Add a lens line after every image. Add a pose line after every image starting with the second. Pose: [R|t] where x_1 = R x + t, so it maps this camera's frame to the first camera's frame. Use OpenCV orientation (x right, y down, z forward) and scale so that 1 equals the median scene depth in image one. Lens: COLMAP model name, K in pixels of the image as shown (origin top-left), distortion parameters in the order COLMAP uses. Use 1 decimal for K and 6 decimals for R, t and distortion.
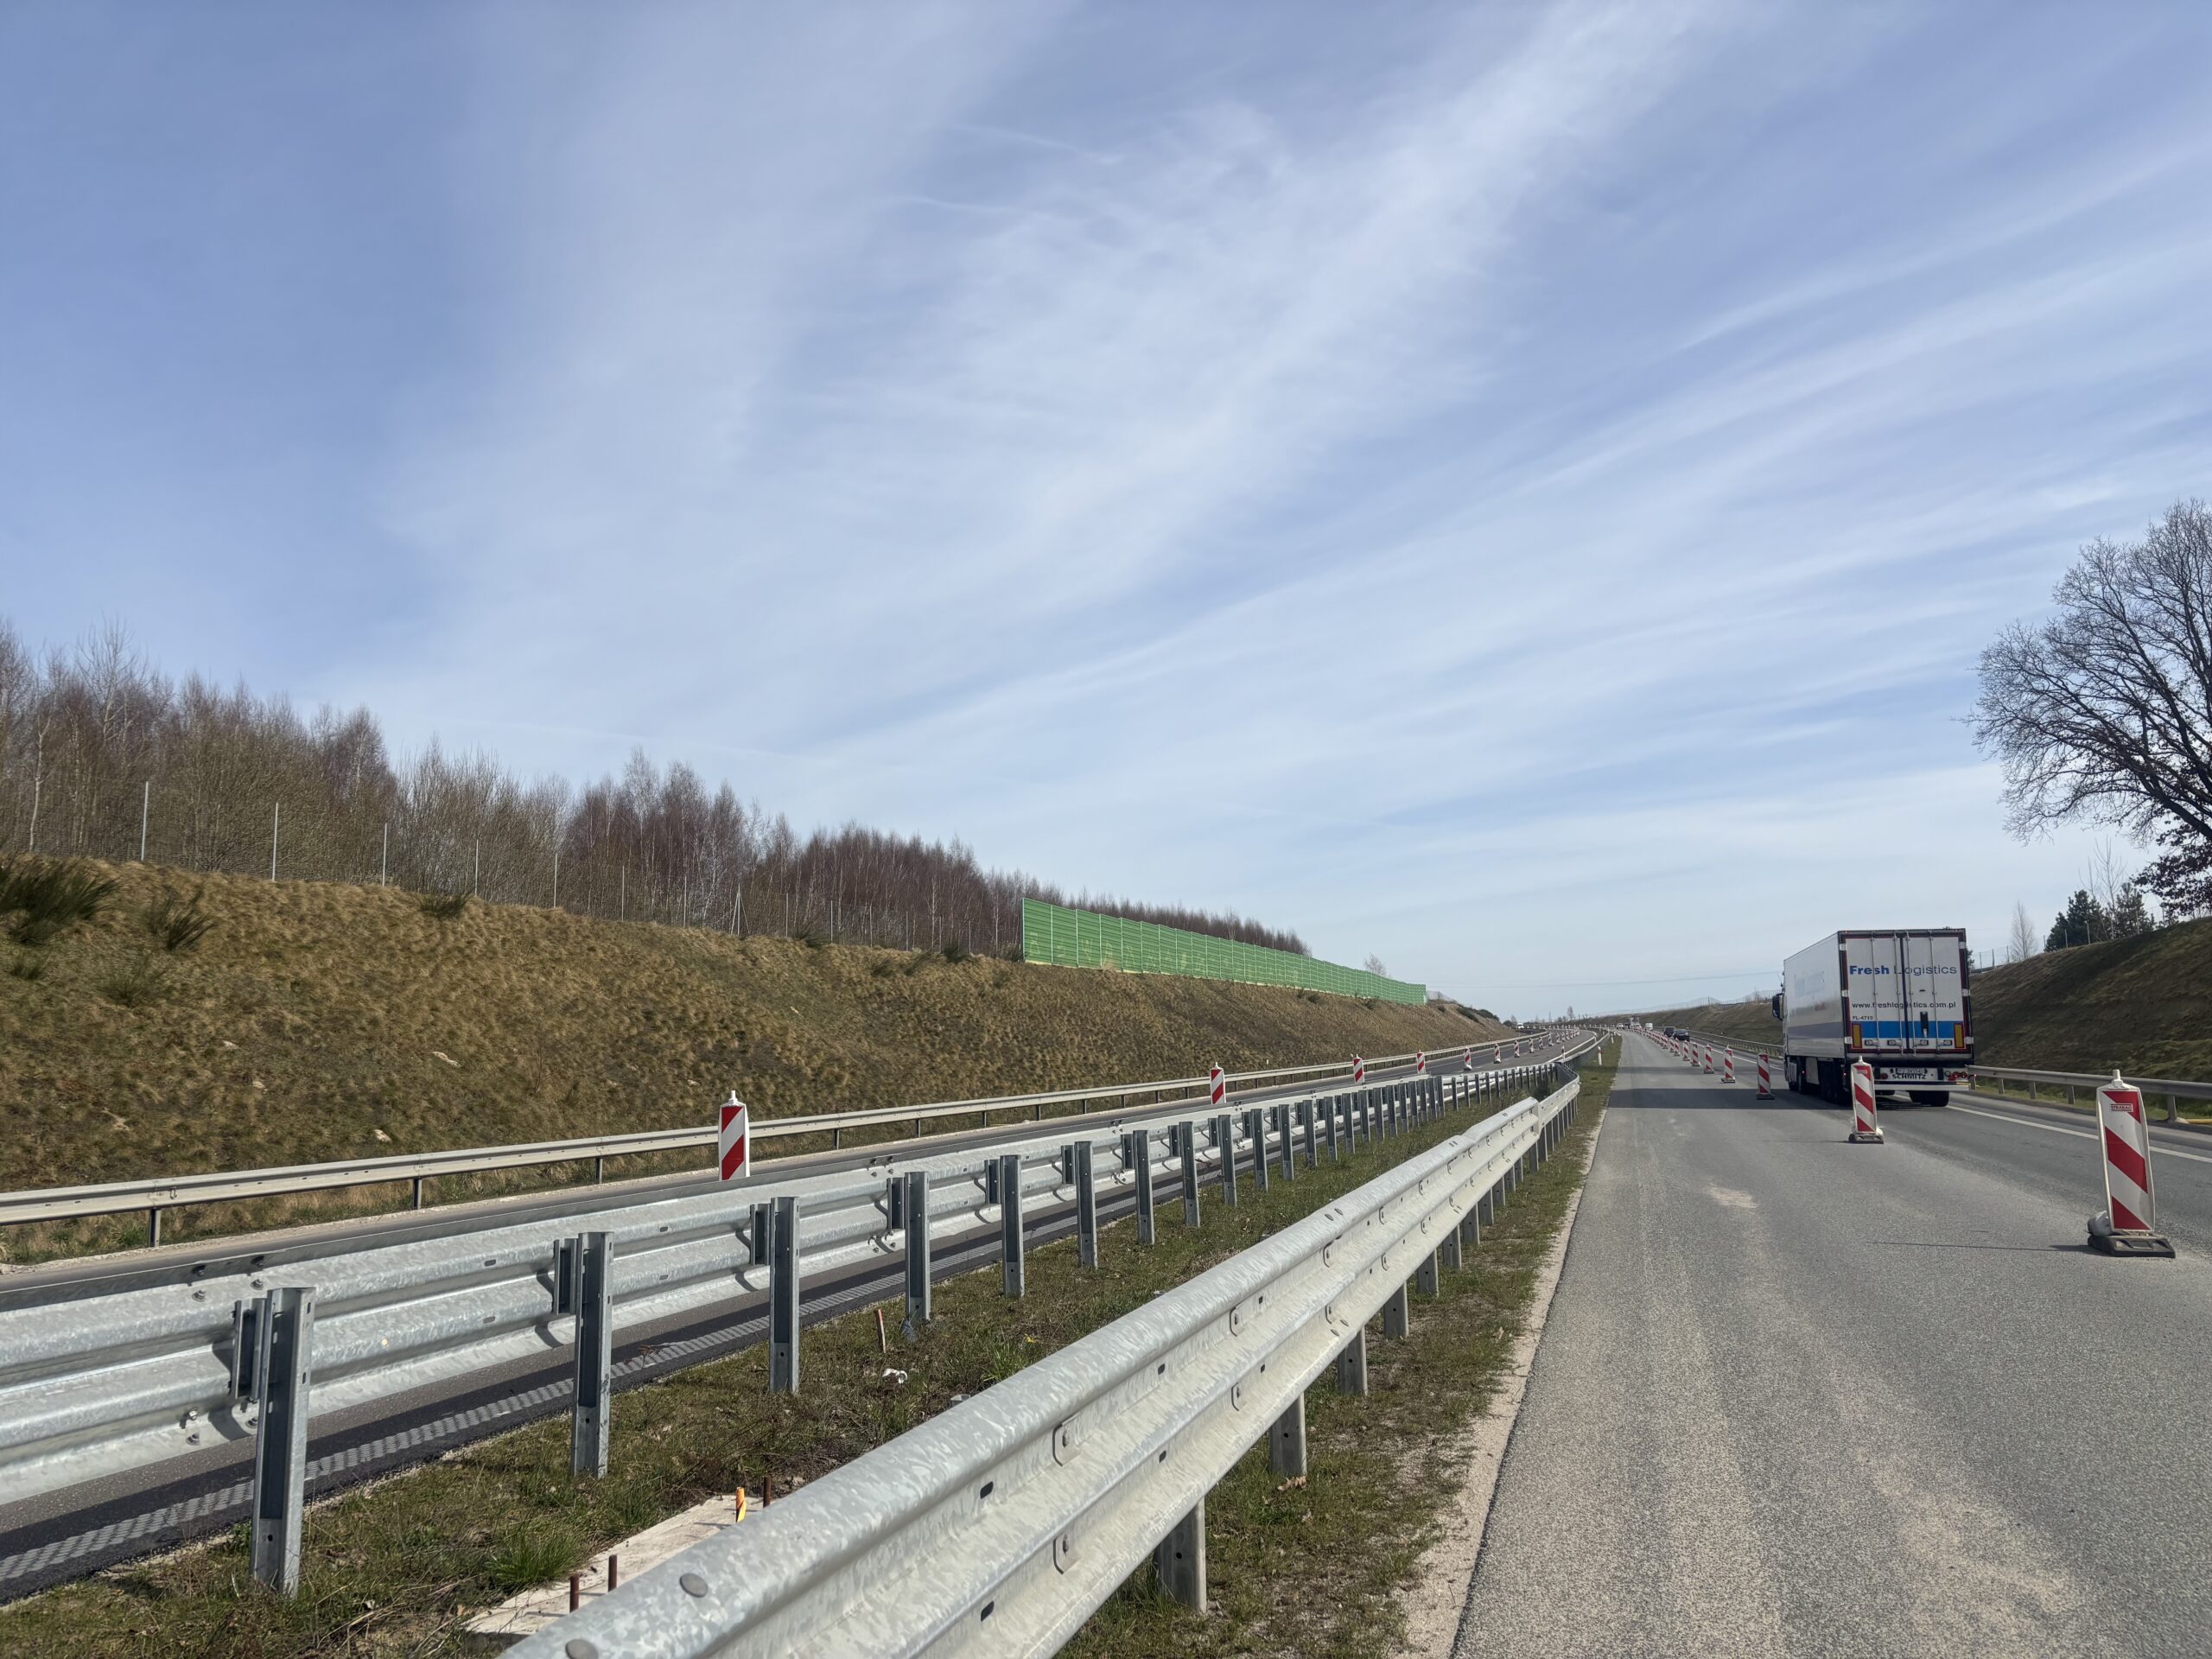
lens RADIAL K [[1747.7, 0, 1102.4], [0, 1747.7, 867.6], [0, 0, 1]] dist [0.072309, -0.081302]
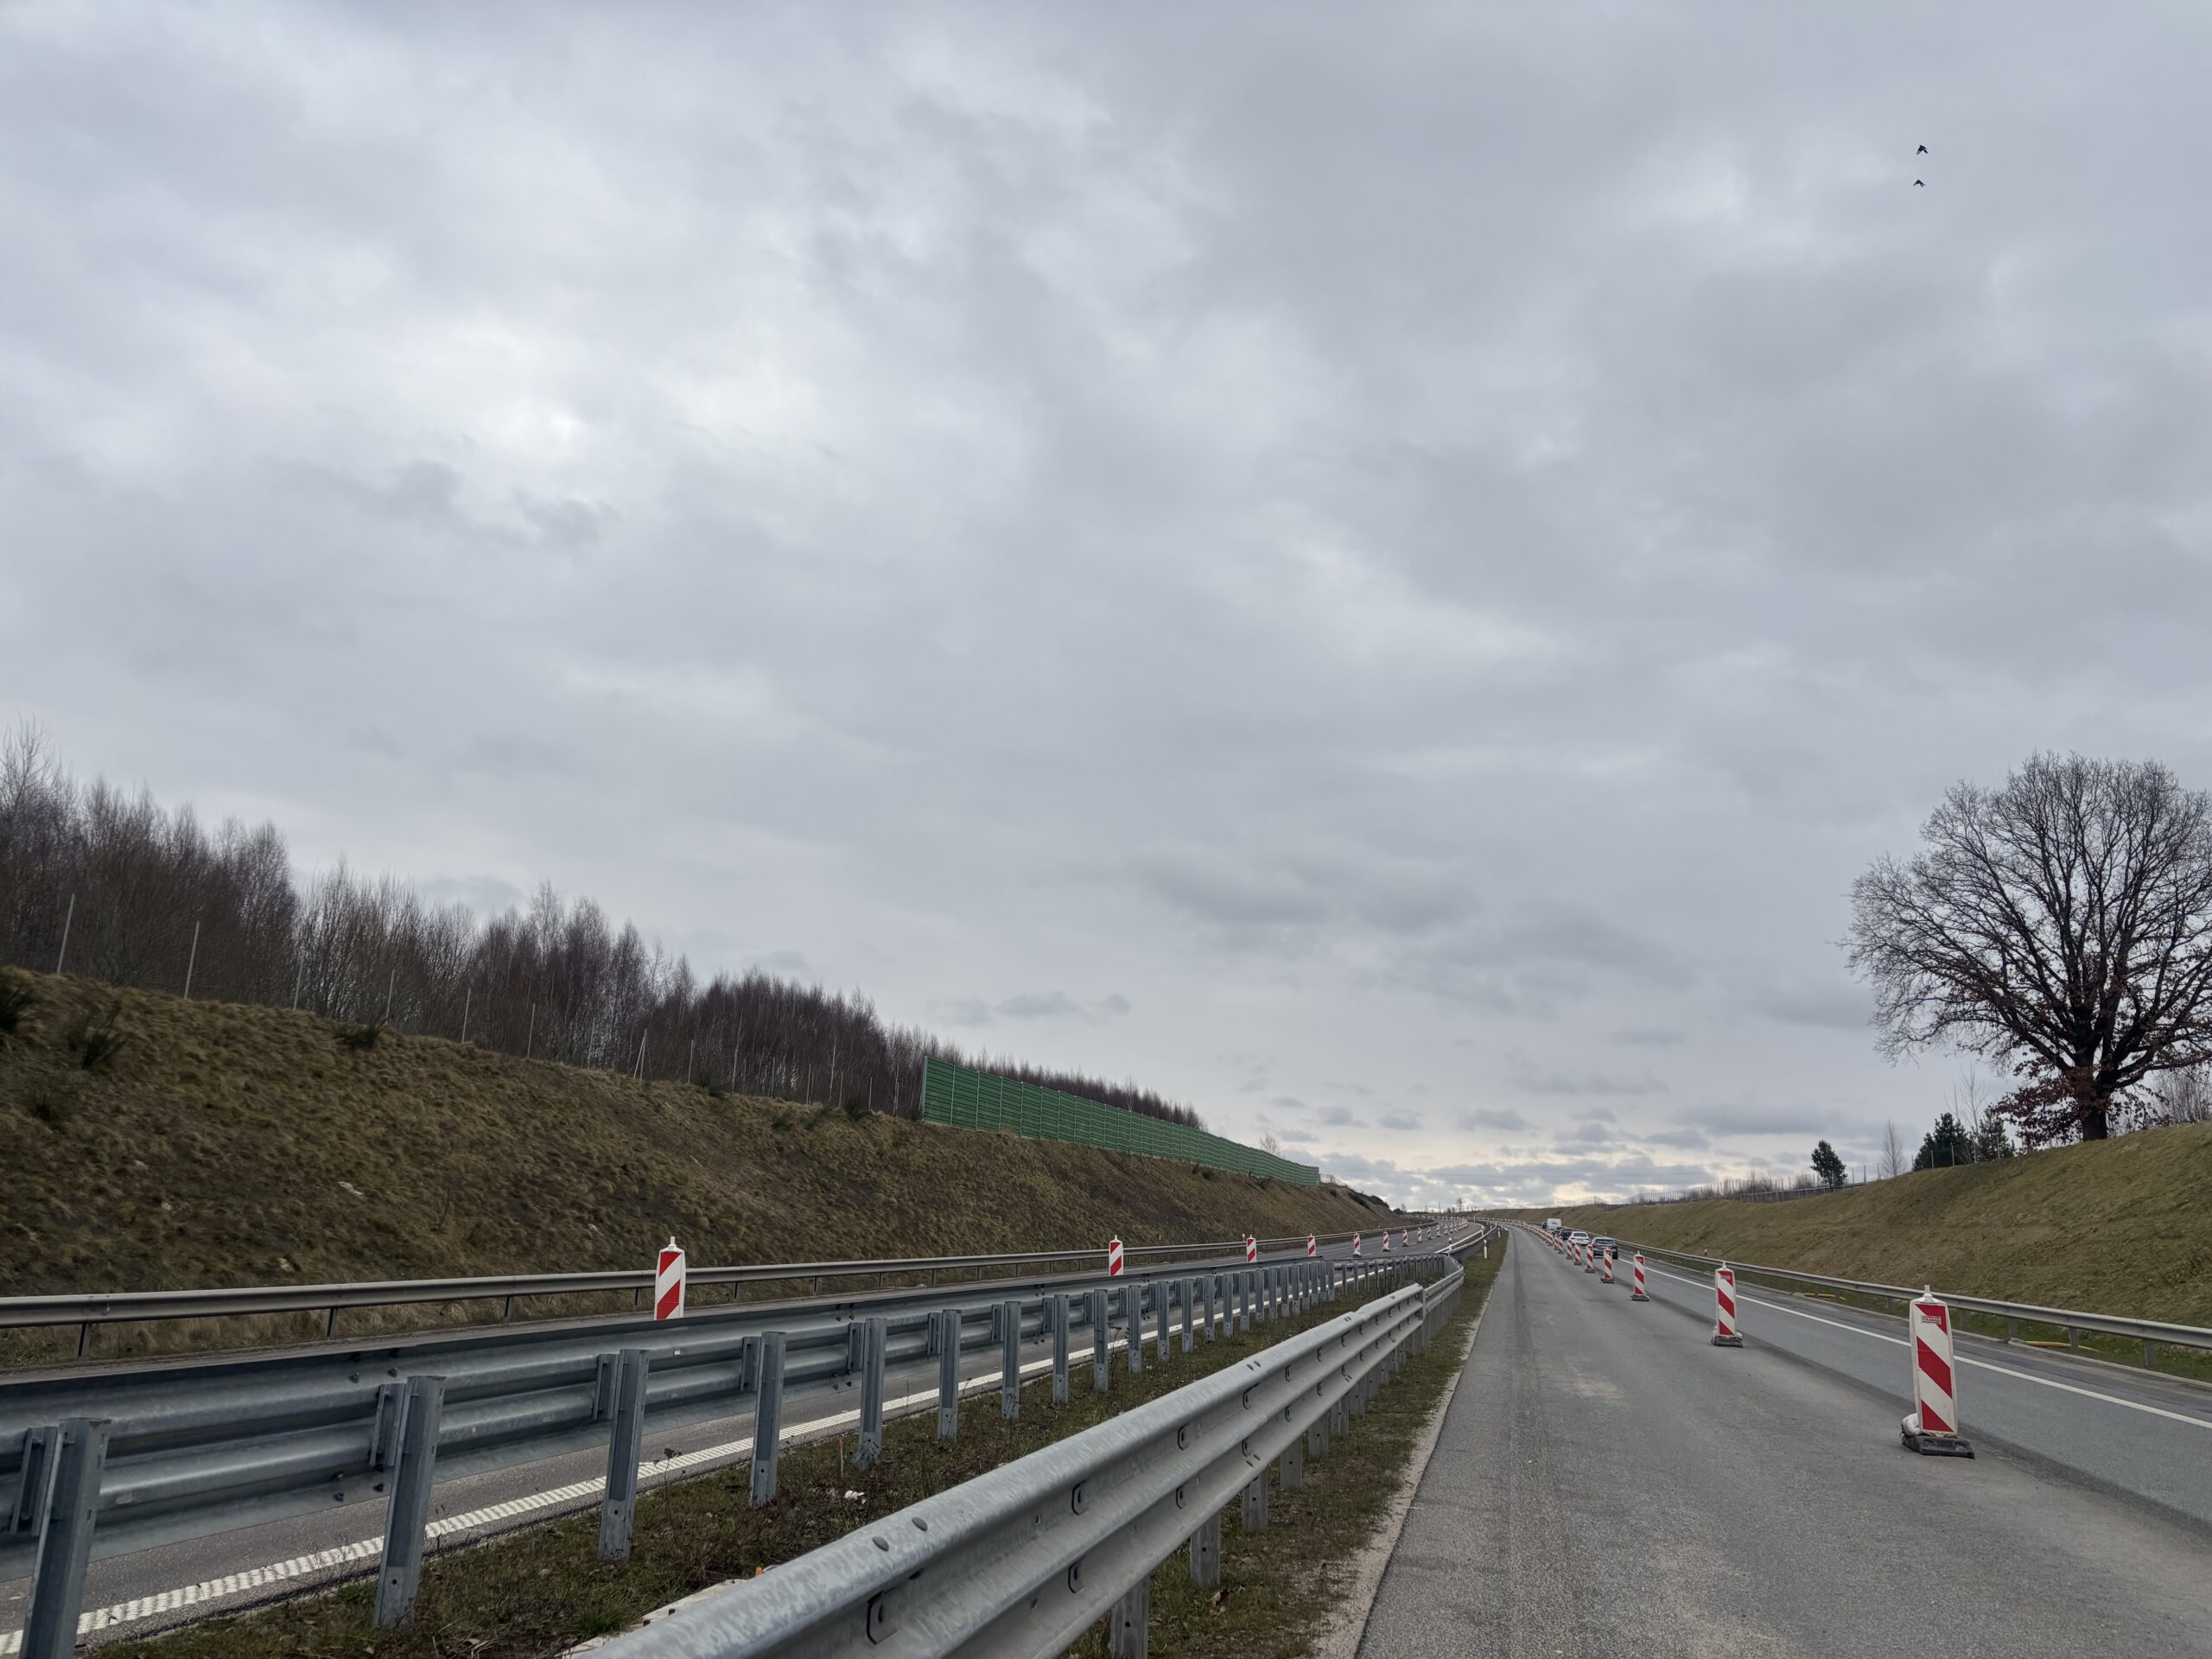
lens RADIAL K [[1753.6, 0, 1107.8], [0, 1753.6, 846.5], [0, 0, 1]] dist [0.038848, -0.003090]
pose [[0.996278, 0.067310, 0.053852, -0.004993], [-0.061275, 0.992391, -0.106794, -0.001929], [-0.060630, 0.103096, 0.992822, -0.020679]]
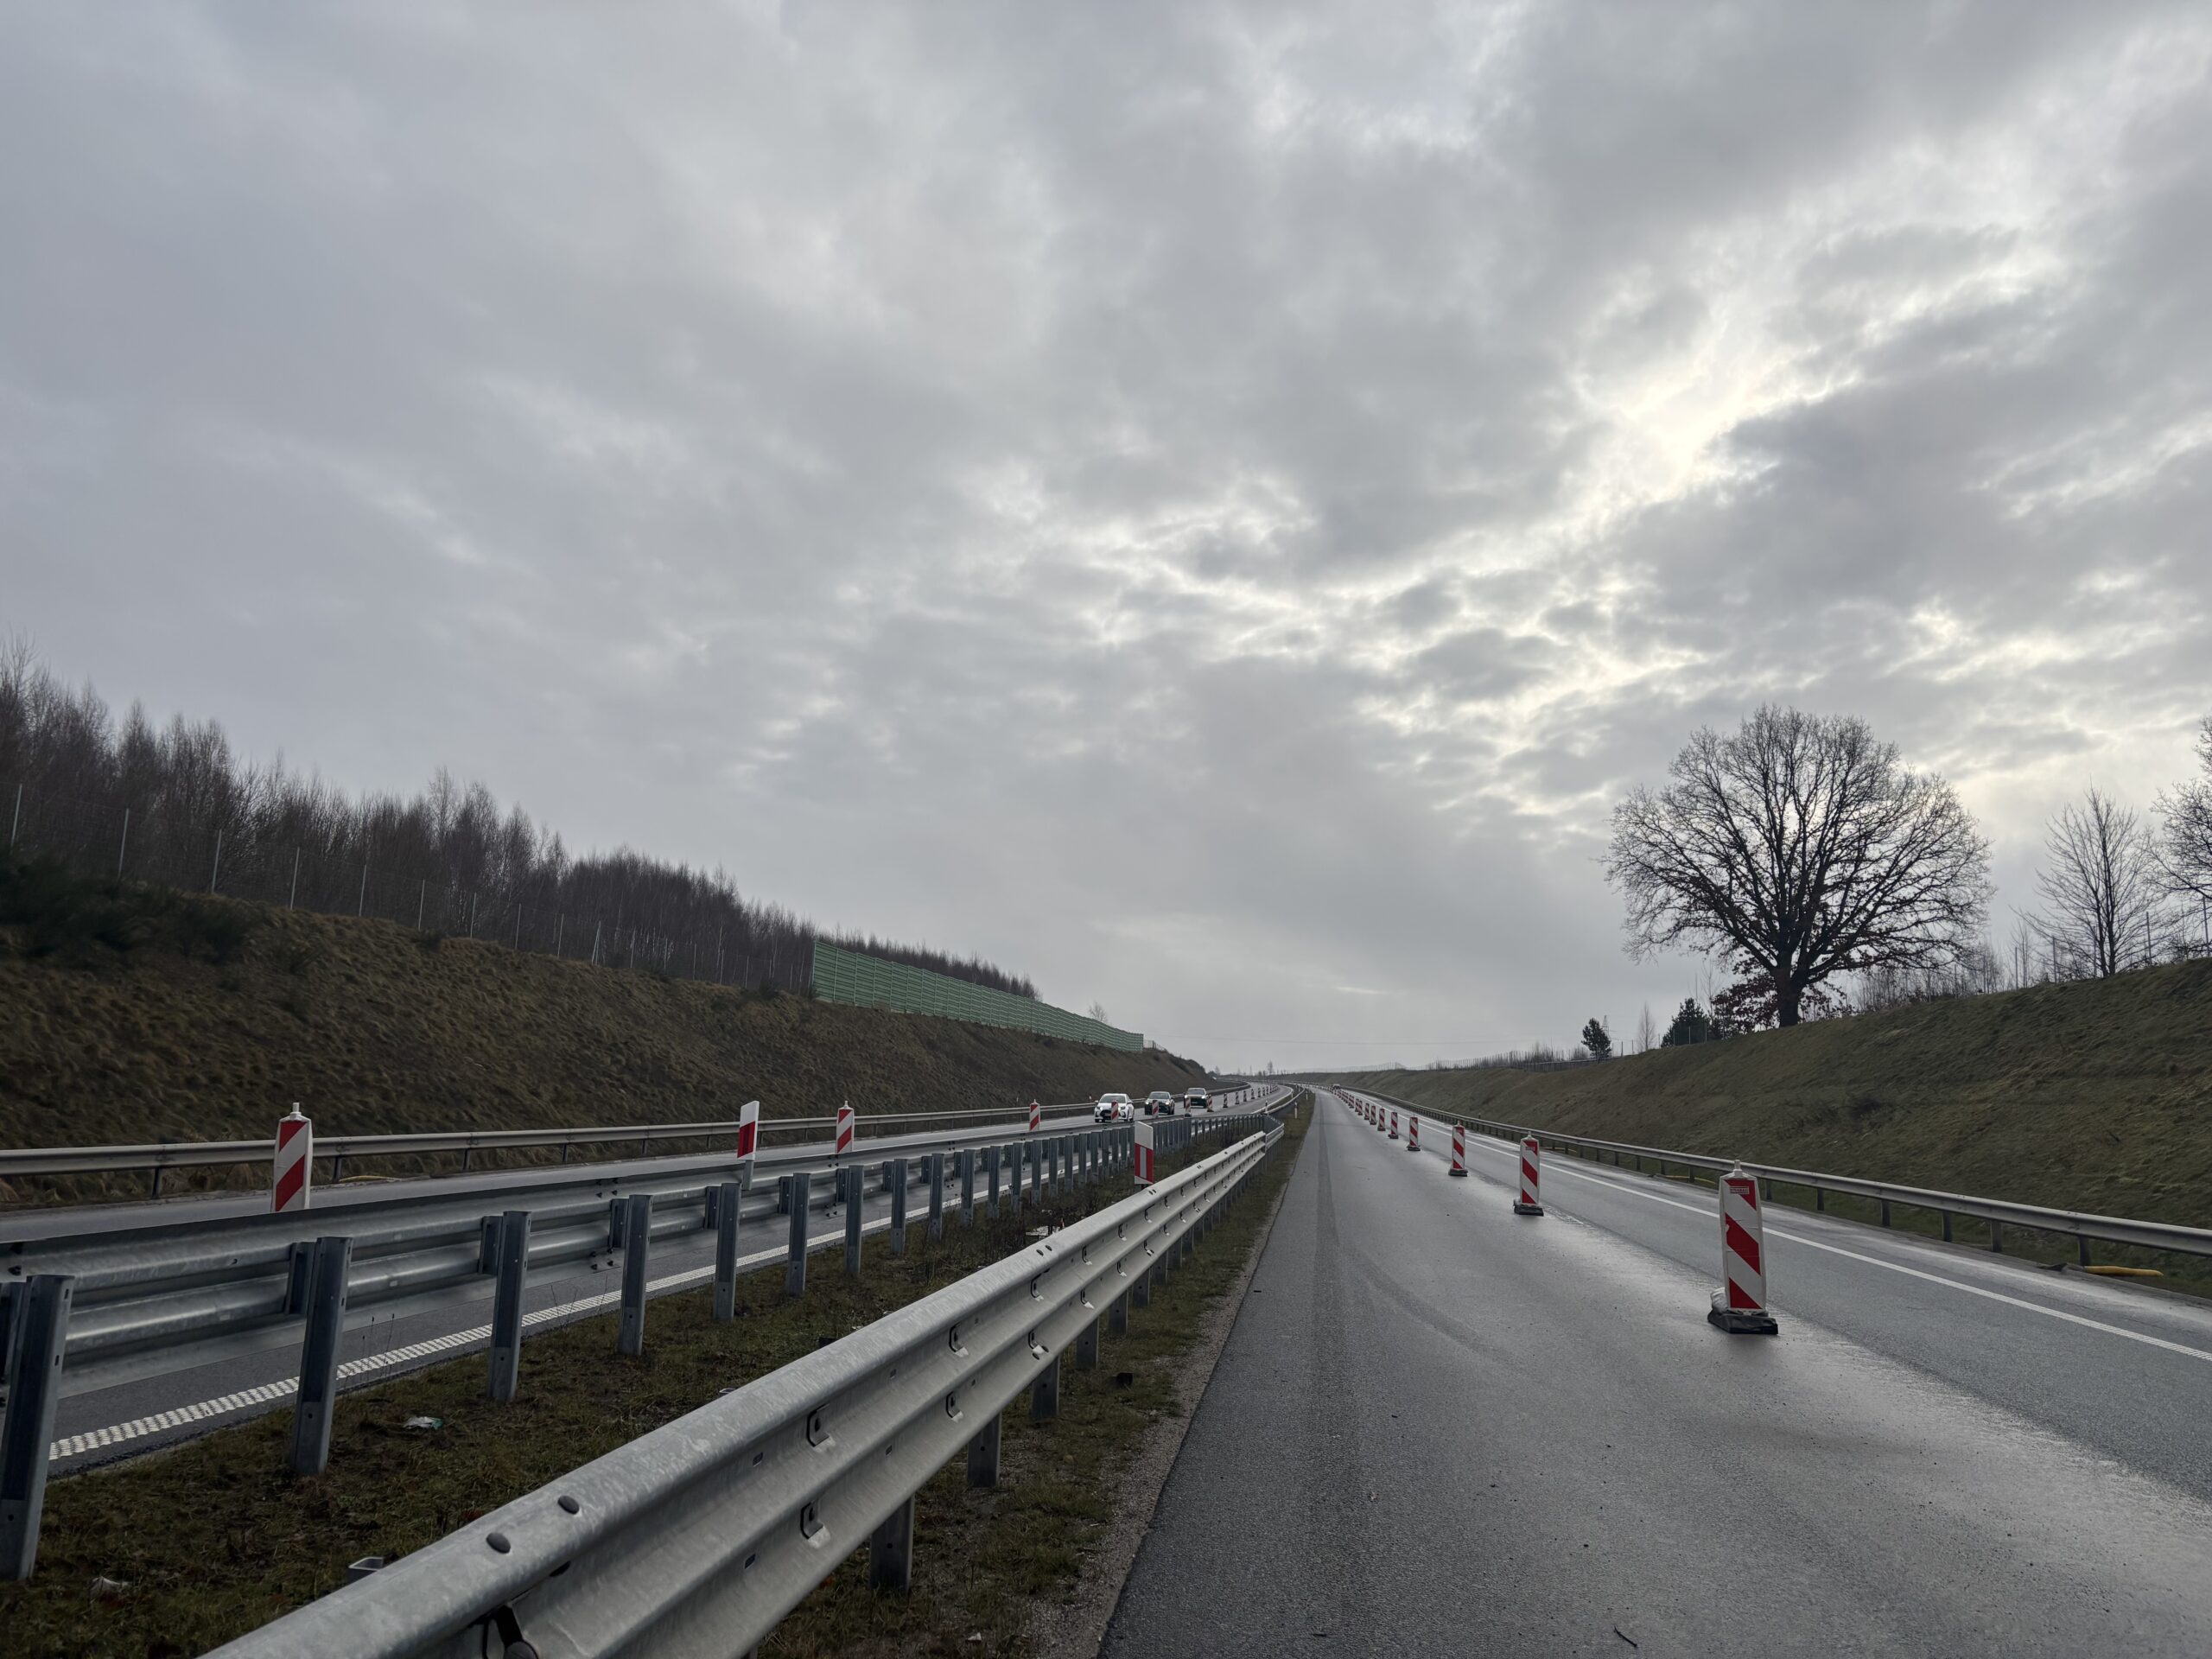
lens RADIAL K [[1753.6, 0, 1107.8], [0, 1753.6, 846.5], [0, 0, 1]] dist [0.038848, -0.003090]
pose [[0.983896, 0.084020, 0.157764, -0.053515], [-0.078973, 0.996152, -0.038008, -0.018900], [-0.160351, 0.024937, 0.986745, -0.178579]]
